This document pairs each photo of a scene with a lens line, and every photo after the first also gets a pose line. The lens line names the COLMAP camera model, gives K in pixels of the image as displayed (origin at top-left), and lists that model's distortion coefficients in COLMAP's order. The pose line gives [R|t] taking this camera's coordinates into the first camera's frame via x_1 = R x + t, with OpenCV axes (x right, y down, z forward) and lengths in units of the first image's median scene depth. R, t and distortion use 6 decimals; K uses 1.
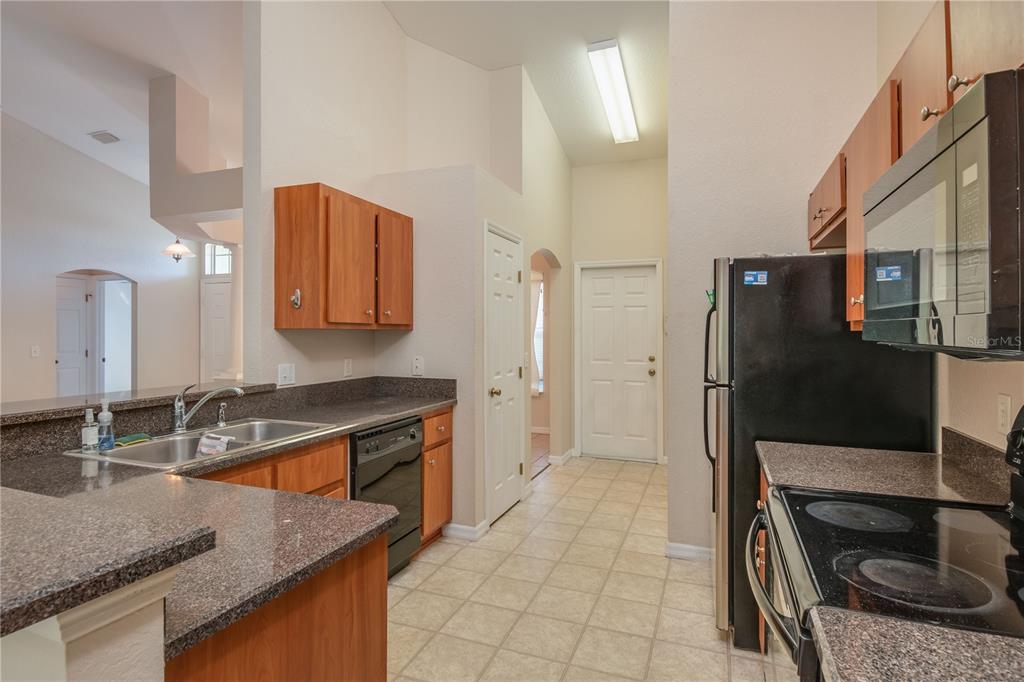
lens RADIAL K [[525.3, 0, 510.2], [0, 525.3, 334.6], [0, 0, 1]] dist [0.030381, 0.000023]
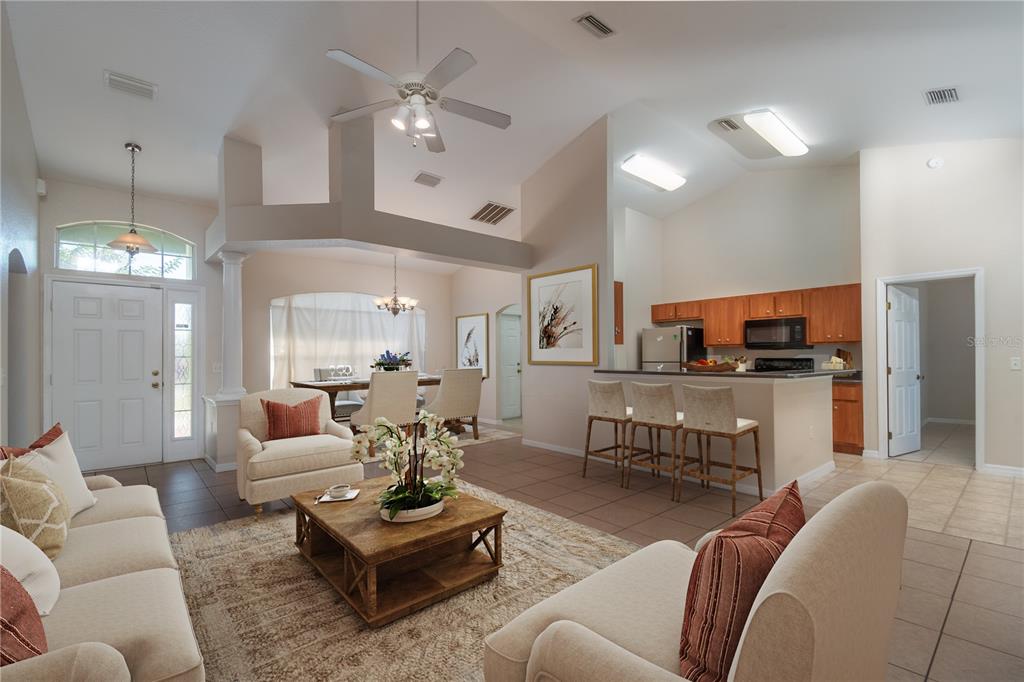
lens RADIAL K [[445.0, 0, 513.4], [0, 445.0, 350.7], [0, 0, 1]] dist [0.016967, -0.014783]
pose [[0.464785, 0.005966, 0.885404, -1.173886], [0.012775, 0.999828, -0.013443, 0.018495], [-0.885331, 0.017559, 0.464629, 0.263180]]
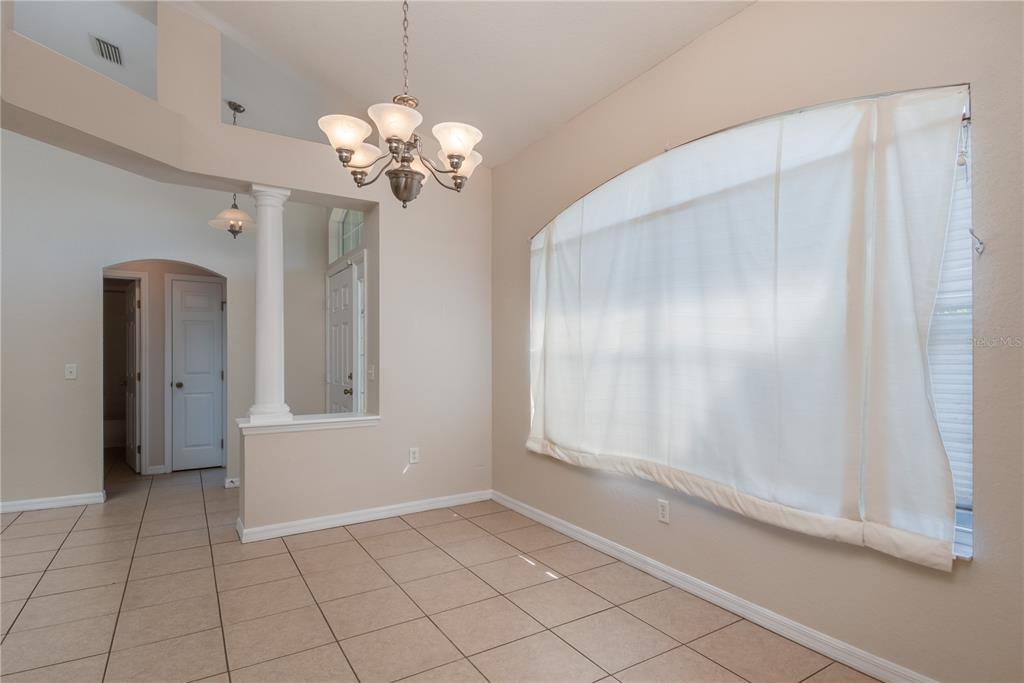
lens RADIAL K [[520.7, 0, 513.7], [0, 520.7, 356.2], [0, 0, 1]] dist [-0.000252, -0.007302]
pose [[0.804459, -0.005496, -0.593983, 0.043128], [-0.009025, 0.999729, -0.021474, 0.026464], [0.593939, 0.022636, 0.804191, 0.858016]]
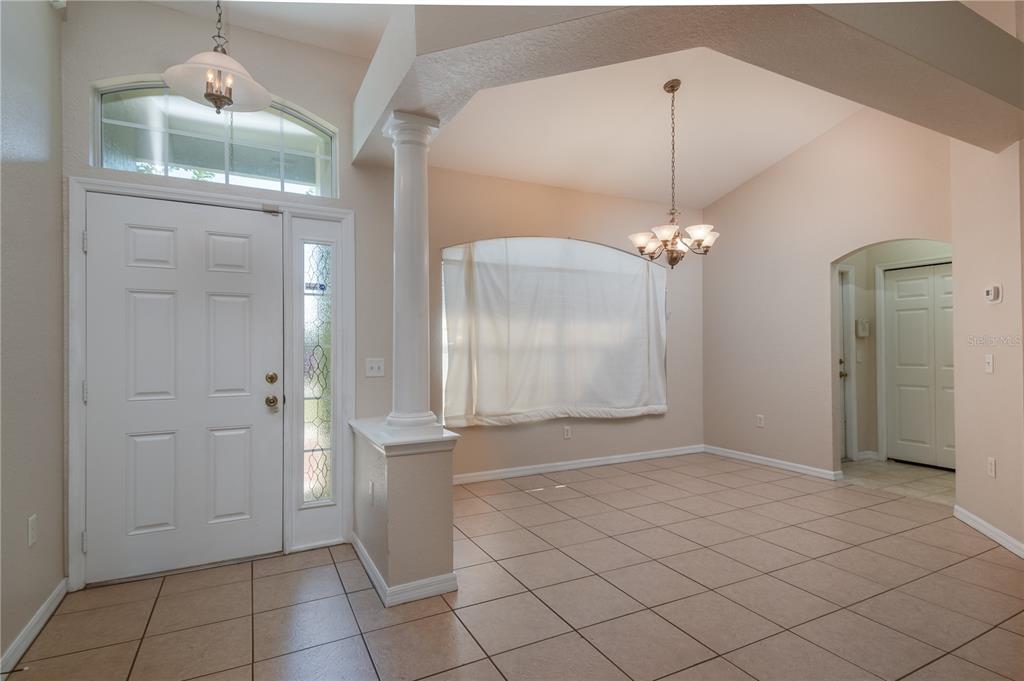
lens RADIAL K [[513.0, 0, 515.0], [0, 513.0, 346.5], [0, 0, 1]] dist [0.004700, -0.001758]
pose [[0.656015, 0.001435, 0.754747, -0.930984], [0.010837, 0.999877, -0.011320, 0.018878], [-0.754670, 0.015606, 0.655919, 0.818788]]
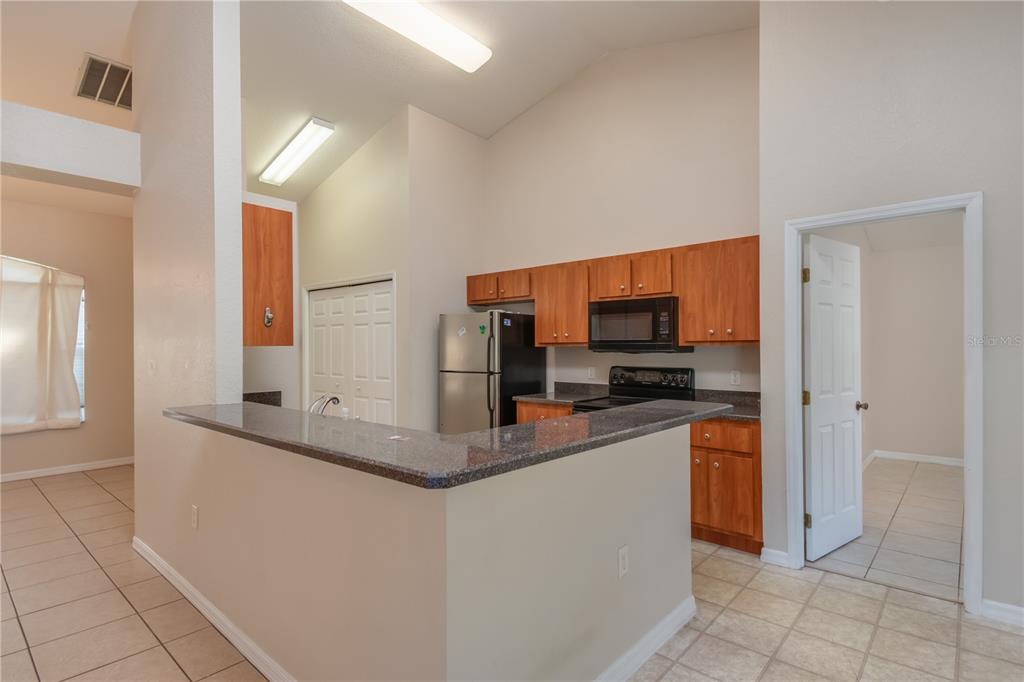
lens RADIAL K [[515.0, 0, 504.0], [0, 515.0, 341.9], [0, 0, 1]] dist [0.014641, -0.000213]
pose [[0.352025, 0.005488, 0.935975, -0.612232], [0.008809, 0.999919, -0.009177, -0.002876], [-0.935949, 0.011475, 0.351948, 0.107067]]
